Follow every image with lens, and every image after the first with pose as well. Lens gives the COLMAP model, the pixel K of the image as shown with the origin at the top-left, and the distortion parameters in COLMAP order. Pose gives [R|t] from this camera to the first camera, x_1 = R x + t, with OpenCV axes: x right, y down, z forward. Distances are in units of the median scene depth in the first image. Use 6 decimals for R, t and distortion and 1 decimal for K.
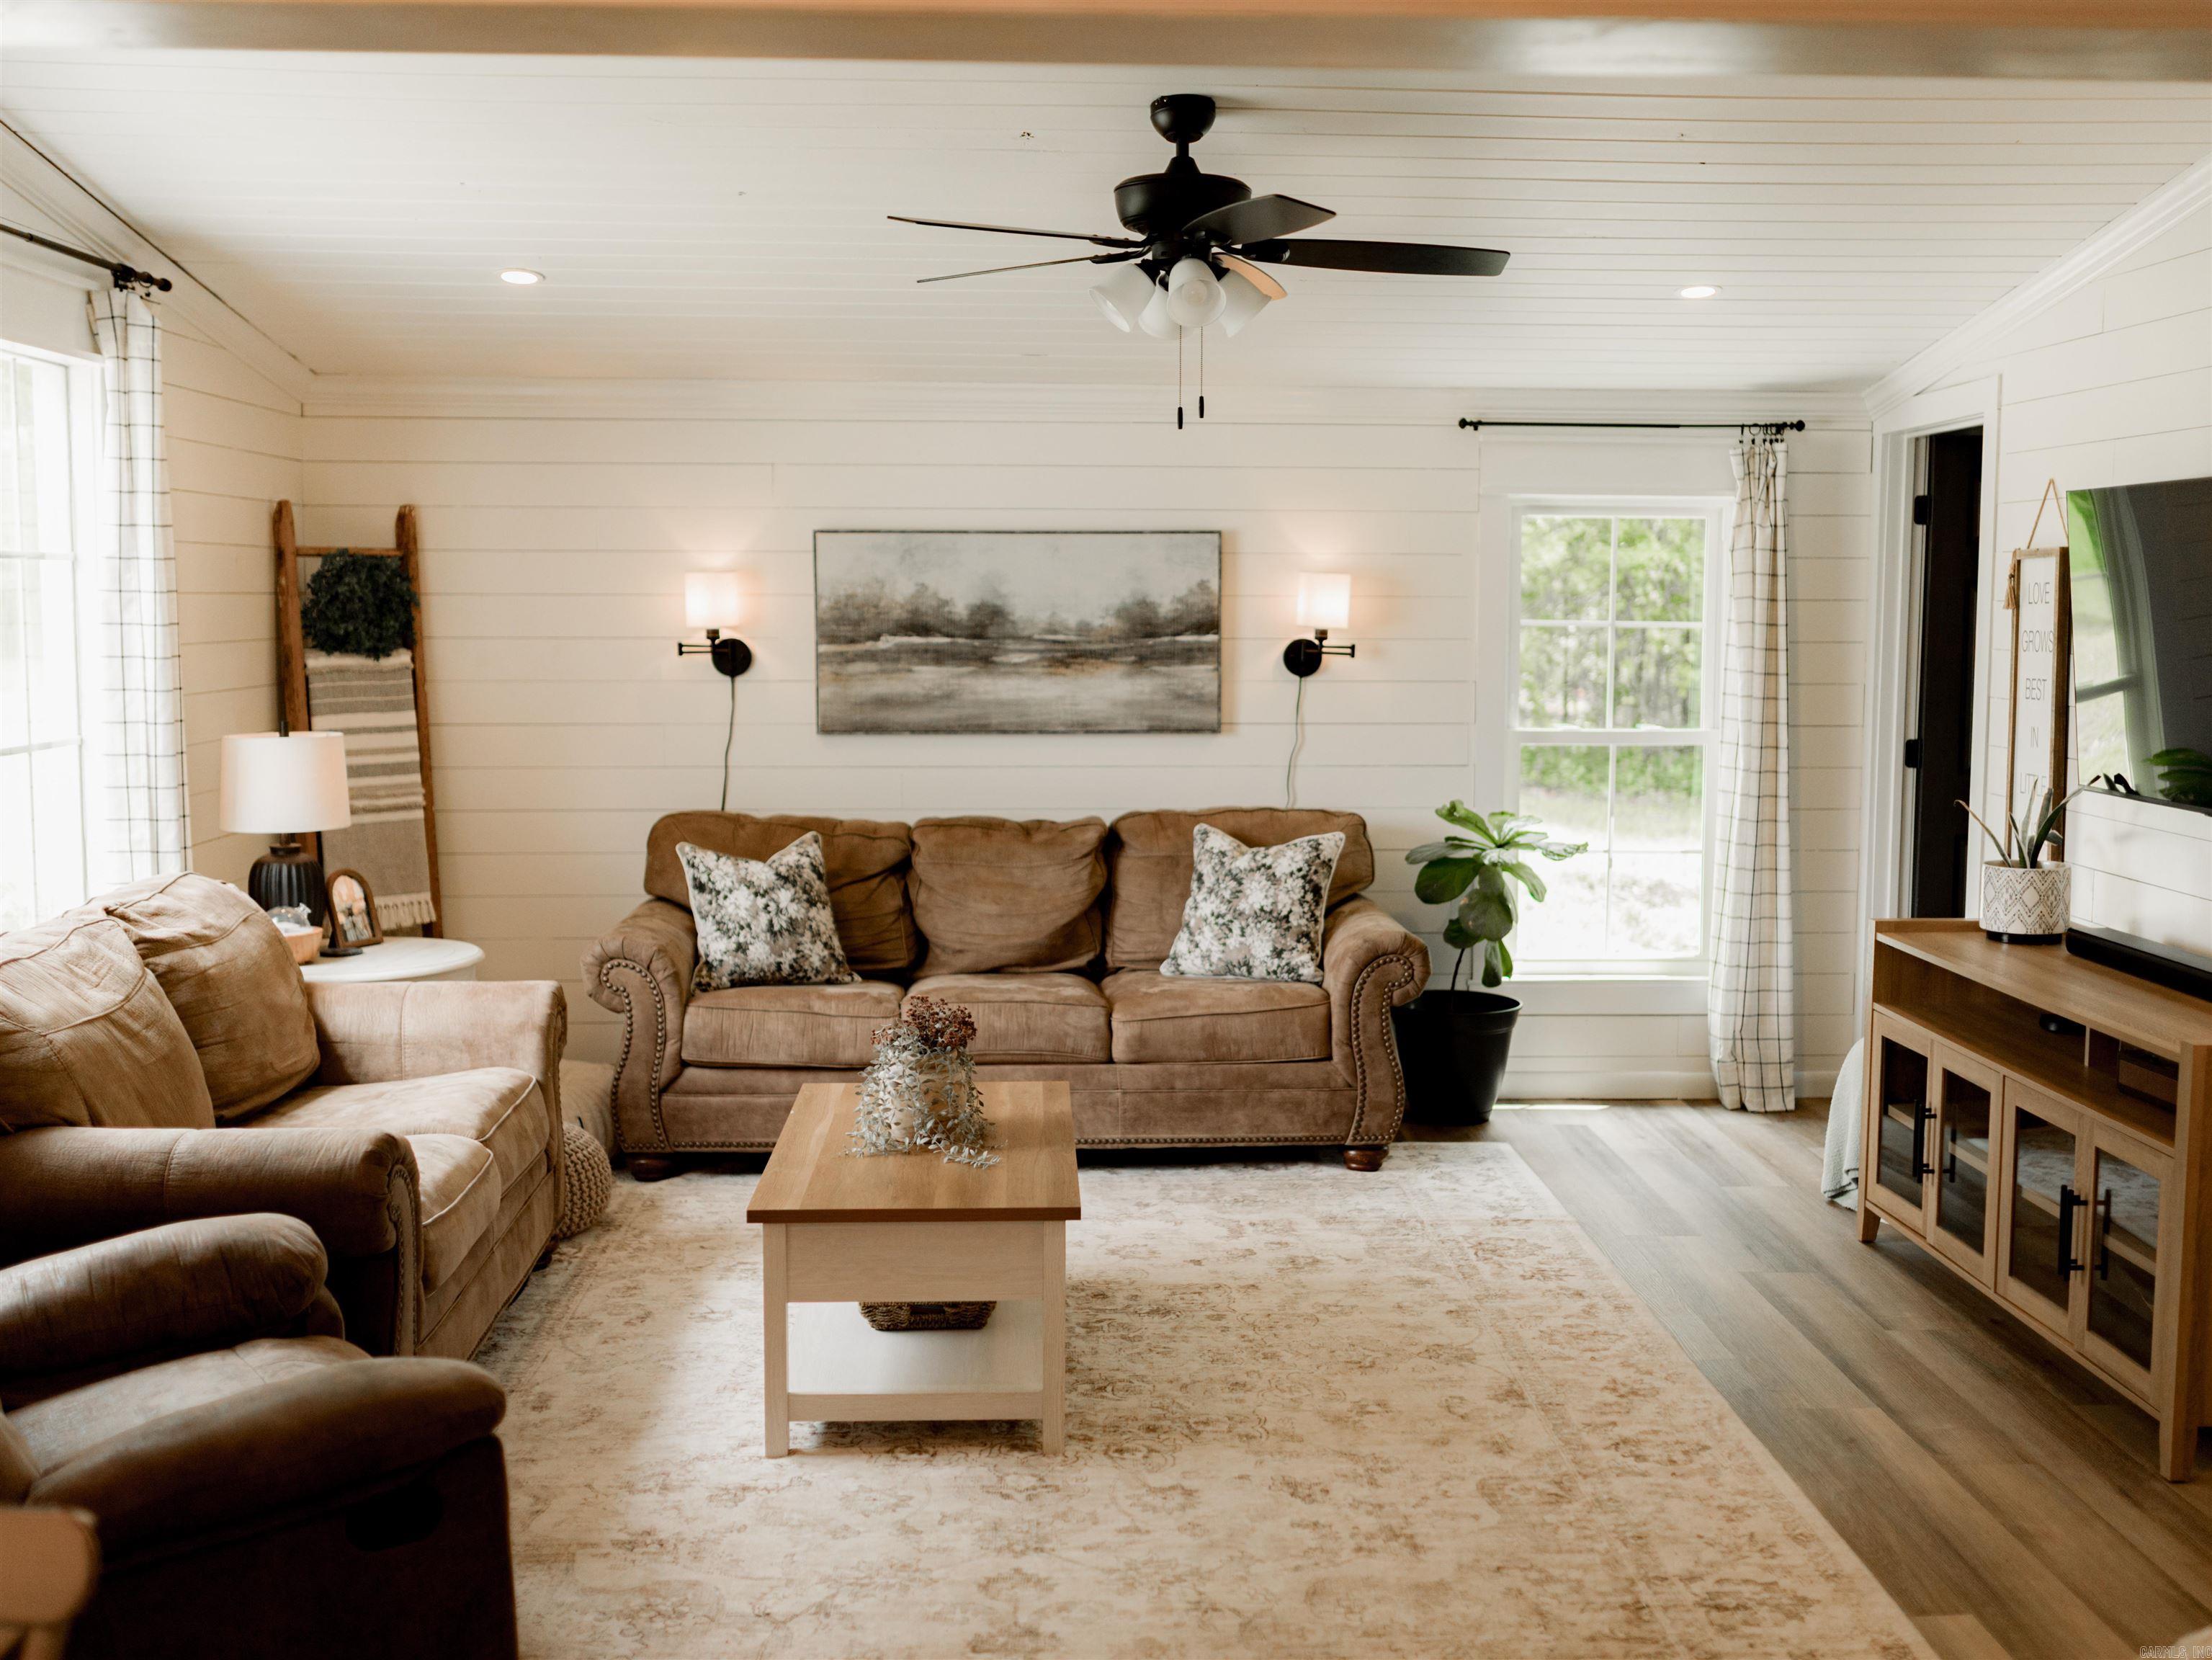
lens RADIAL K [[2345.0, 0, 1117.1], [0, 2345.0, 820.0], [0, 0, 1]] dist [-0.004653, 0.010899]
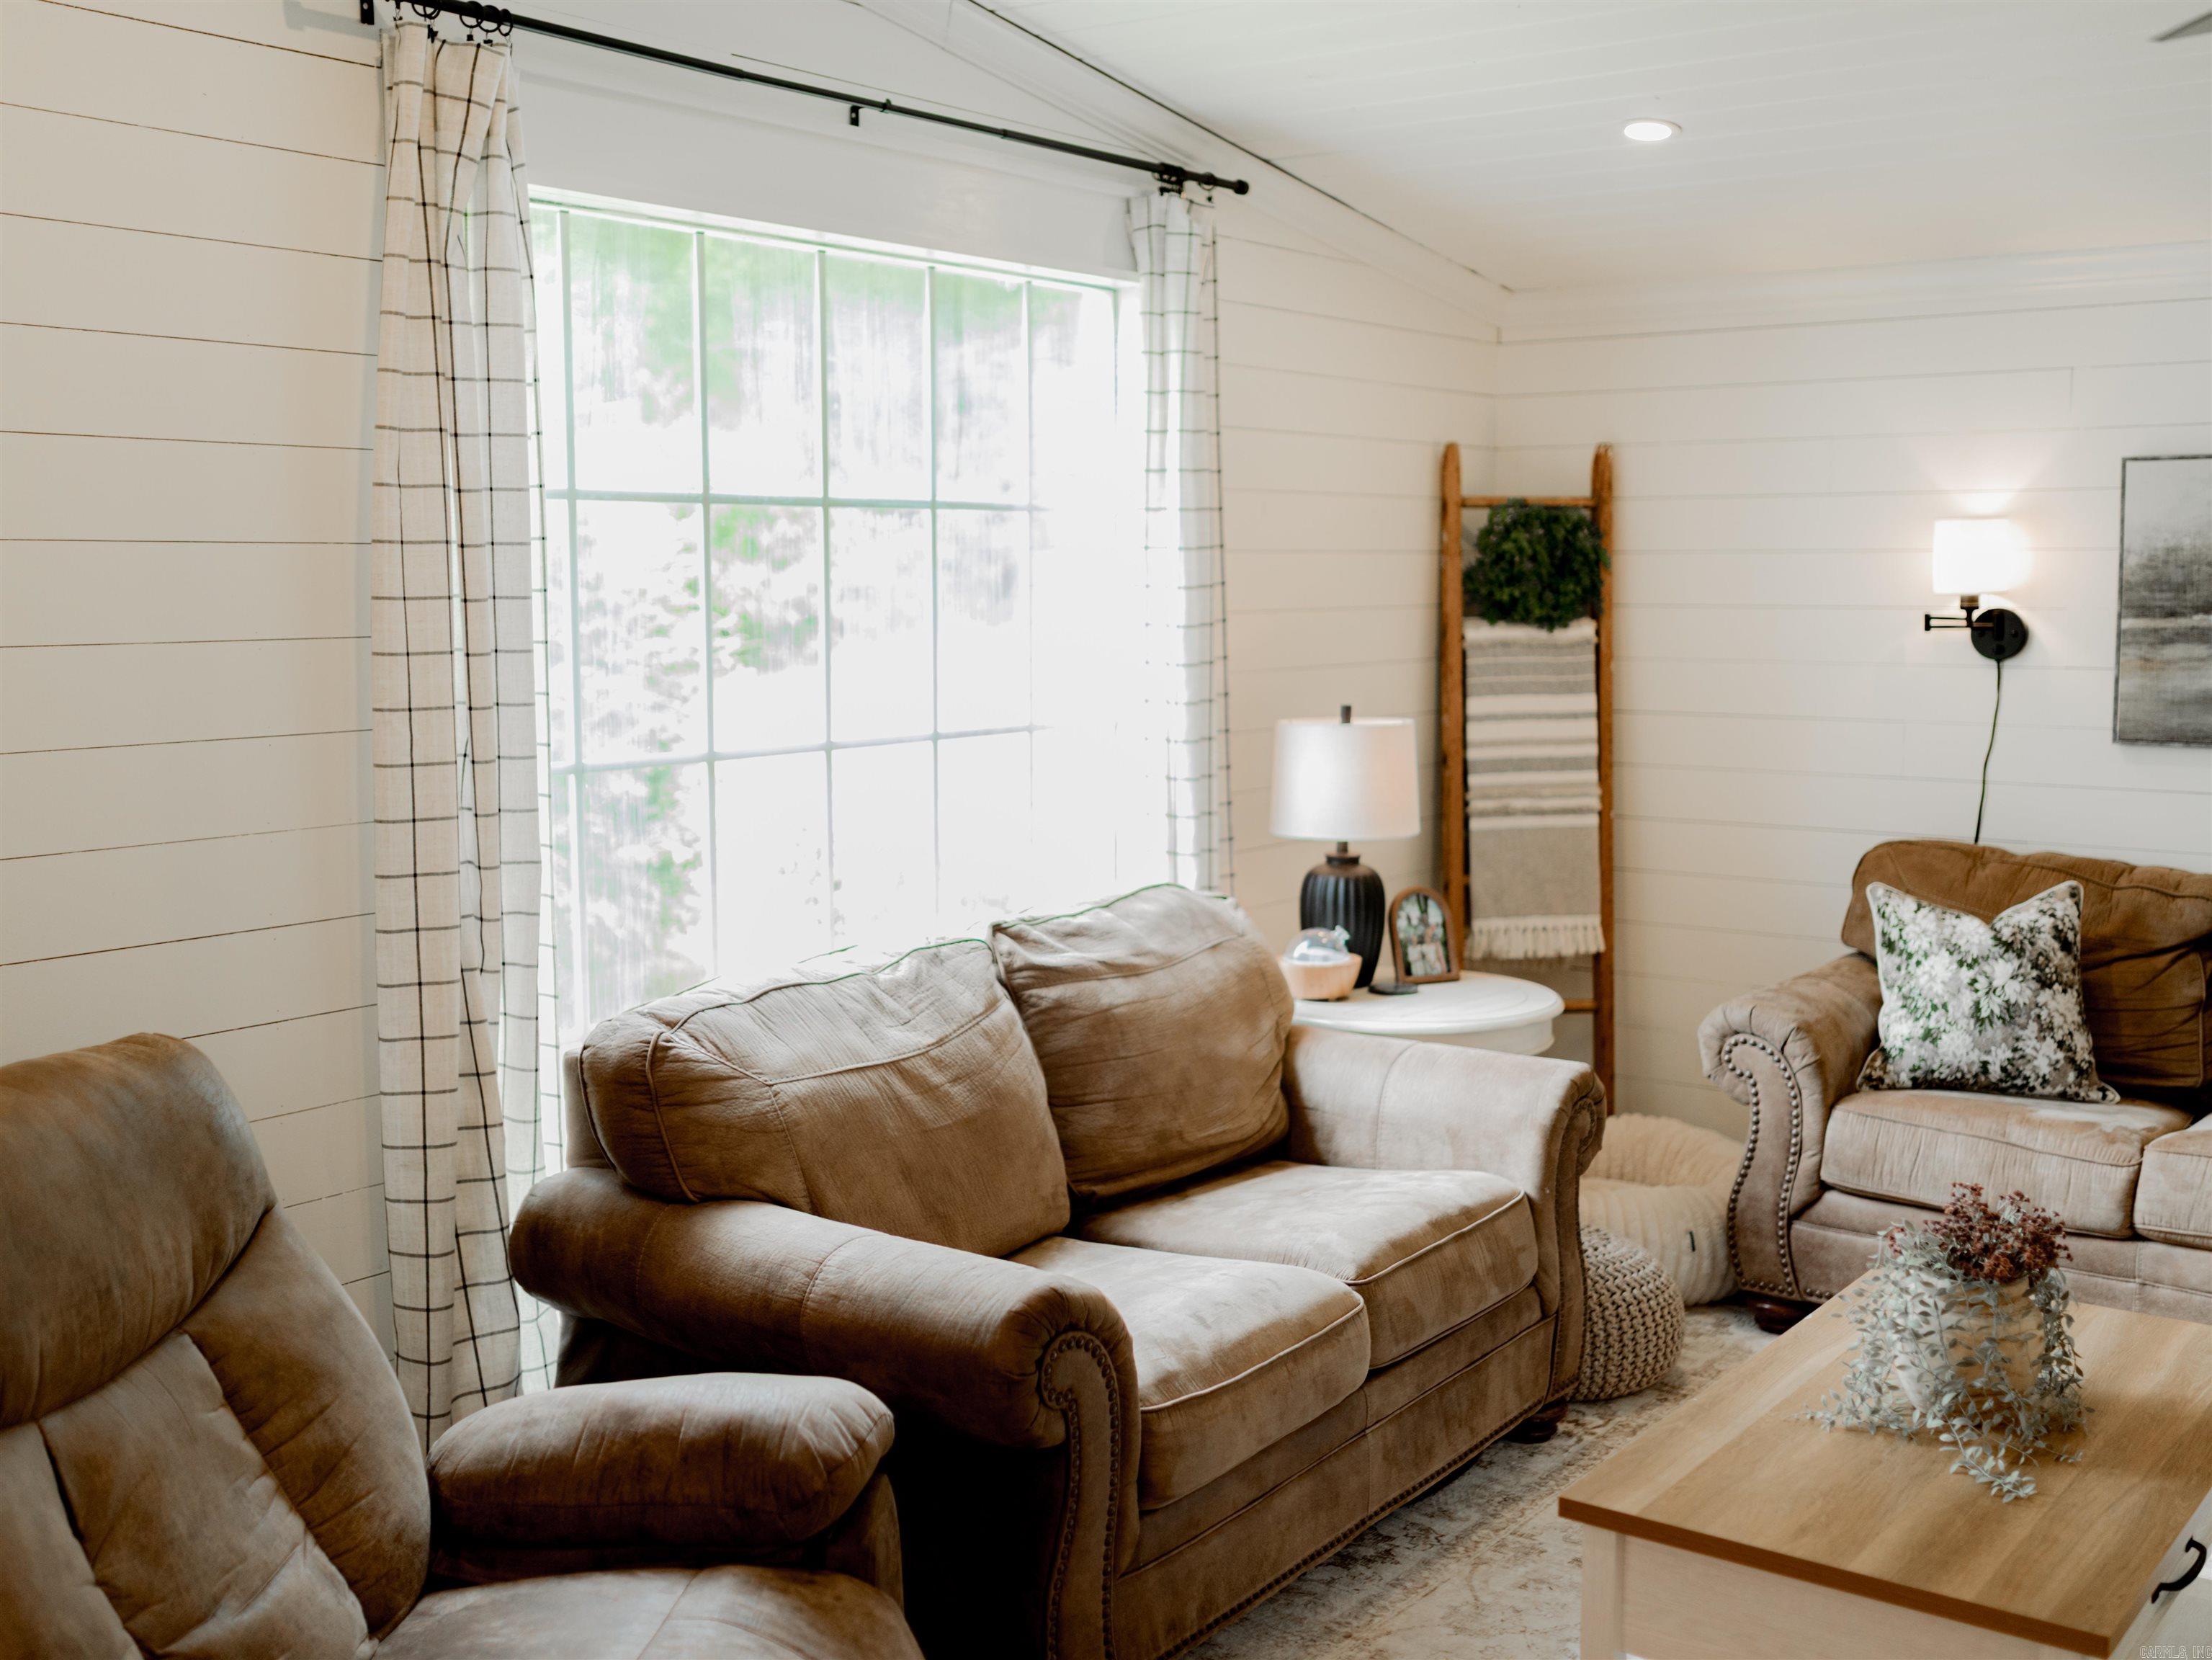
lens RADIAL K [[2329.2, 0, 1105.6], [0, 2329.2, 822.6], [0, 0, 1]] dist [-0.002675, 0.008639]
pose [[0.777771, 0.063838, -0.625298, 0.090276], [-0.054875, 0.997927, 0.033625, -0.022138], [0.626148, 0.008161, 0.779661, 0.287765]]
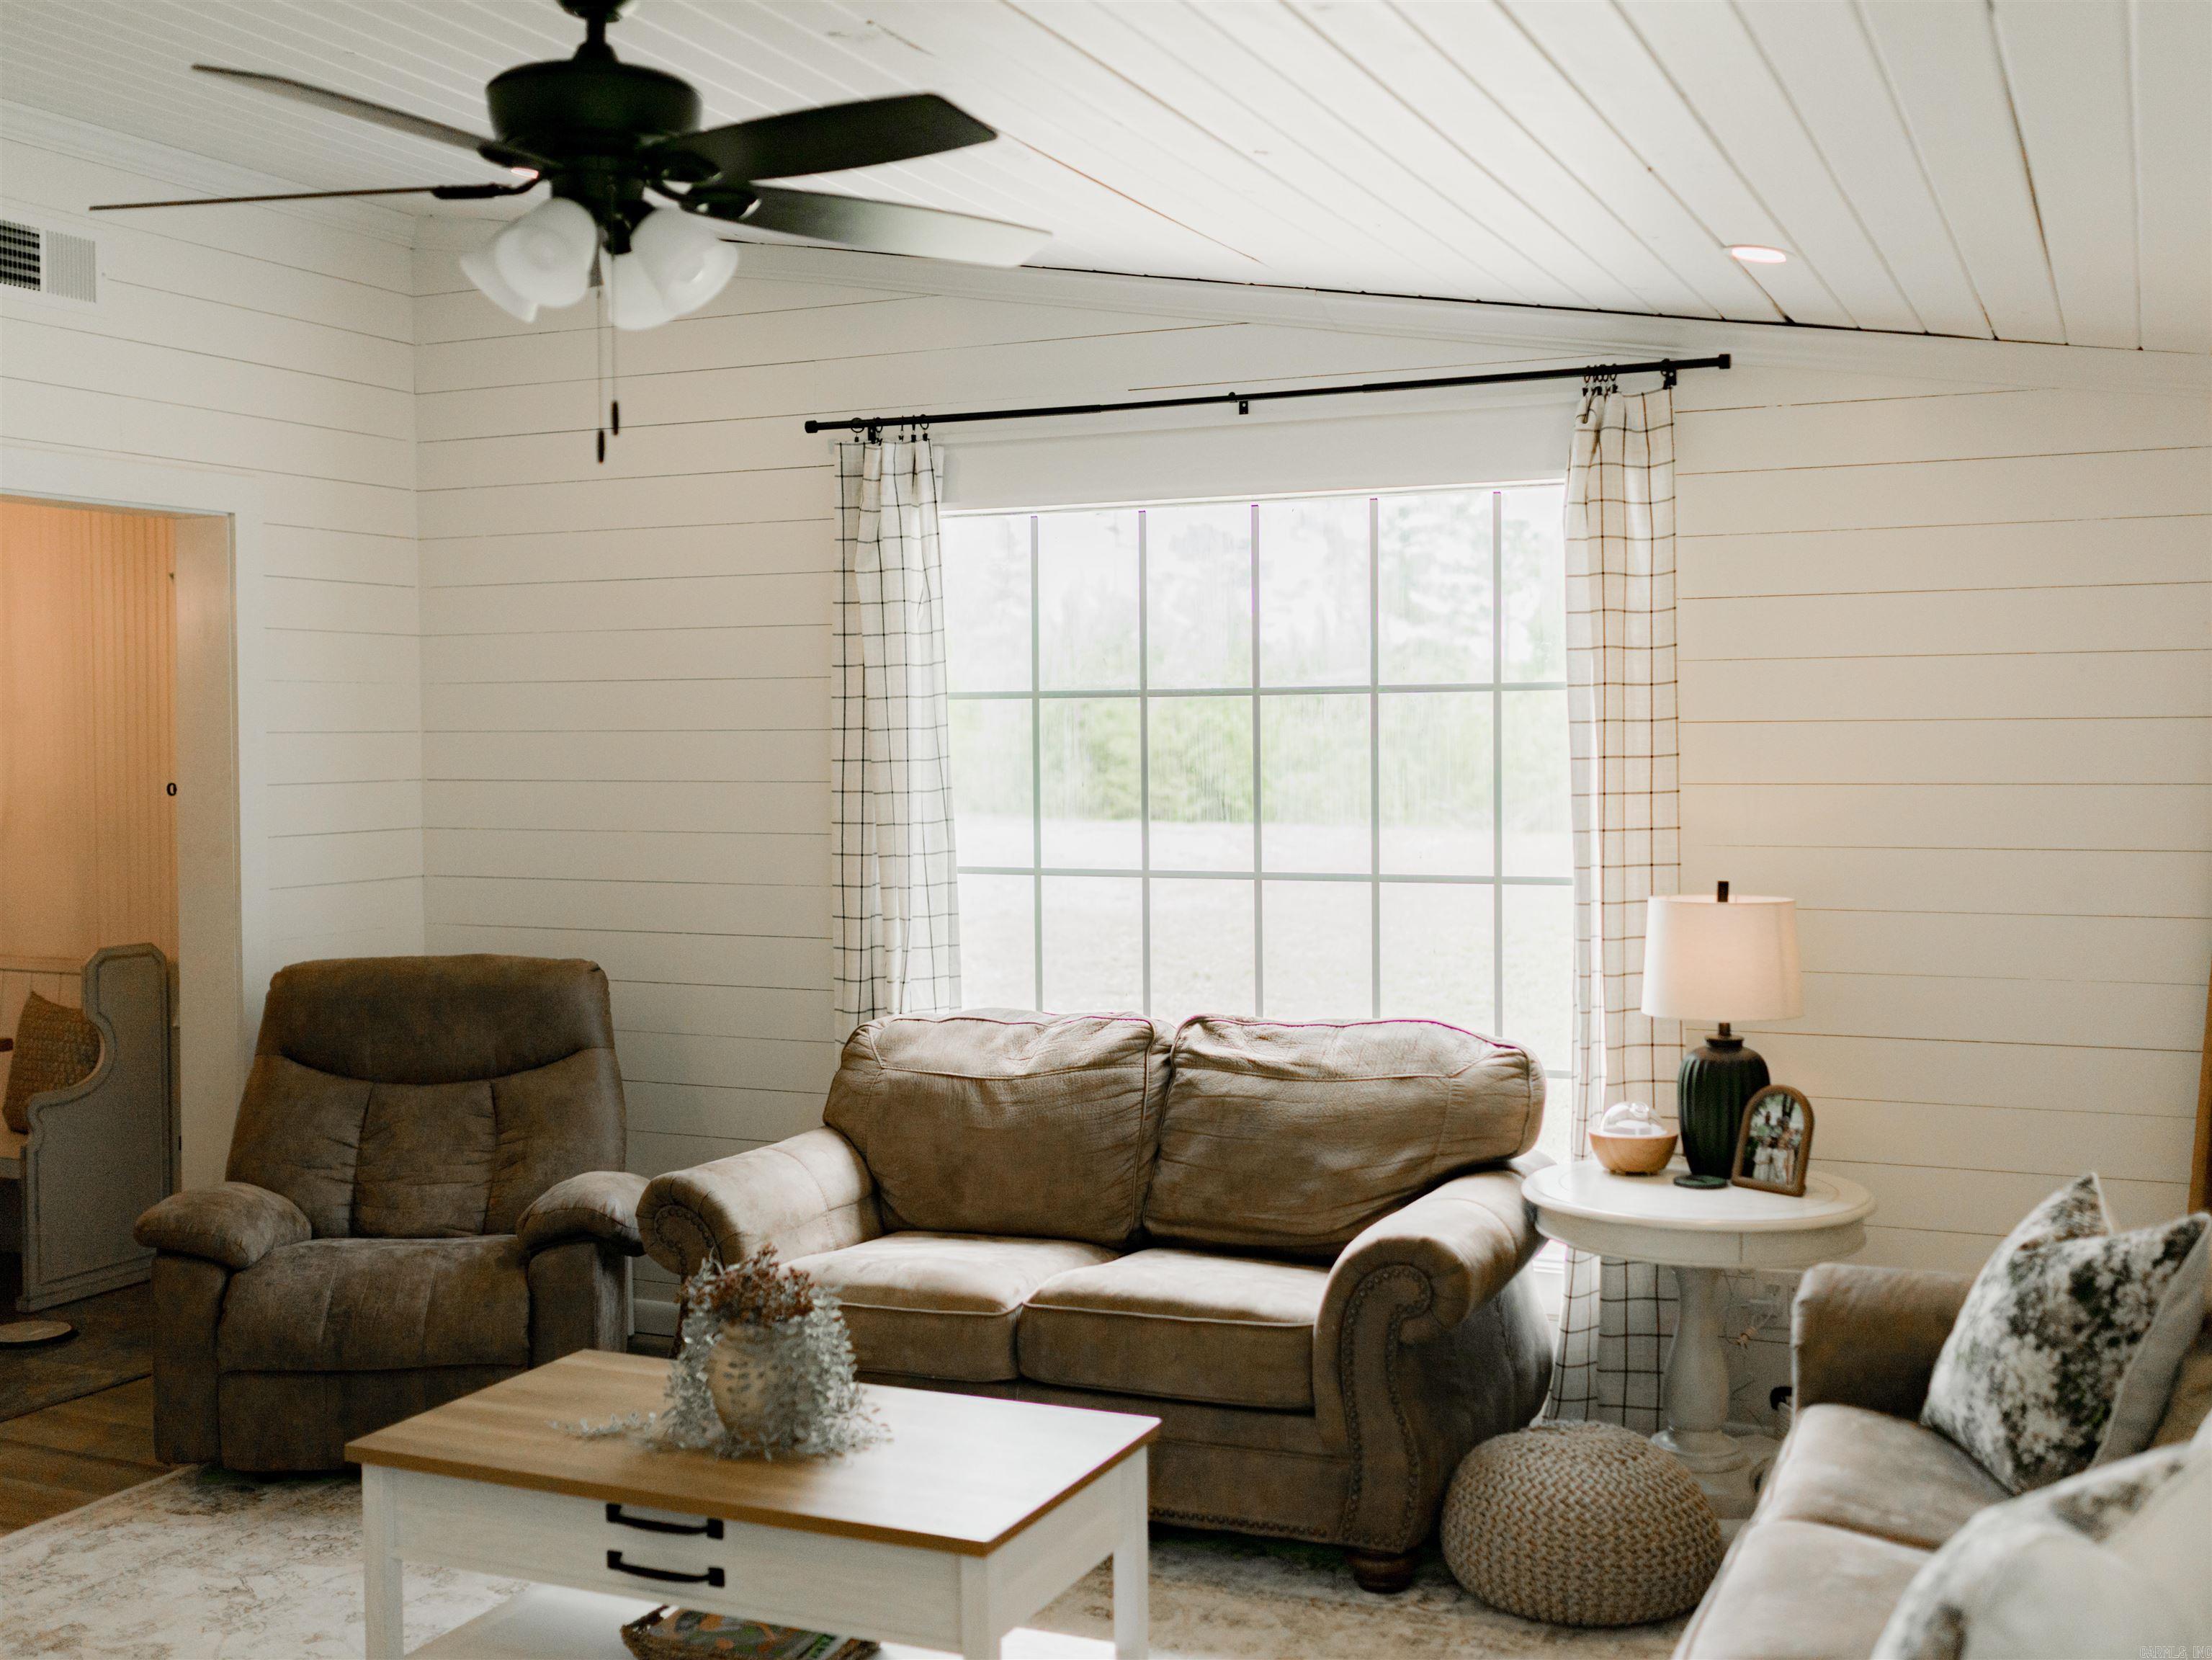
lens RADIAL K [[2329.2, 0, 1105.6], [0, 2329.2, 822.6], [0, 0, 1]] dist [-0.002675, 0.008639]
pose [[-0.444423, 0.033031, -0.895208, 0.418465], [-0.078965, 0.993985, 0.075878, -0.099048], [0.892330, 0.104412, -0.439141, 1.092525]]
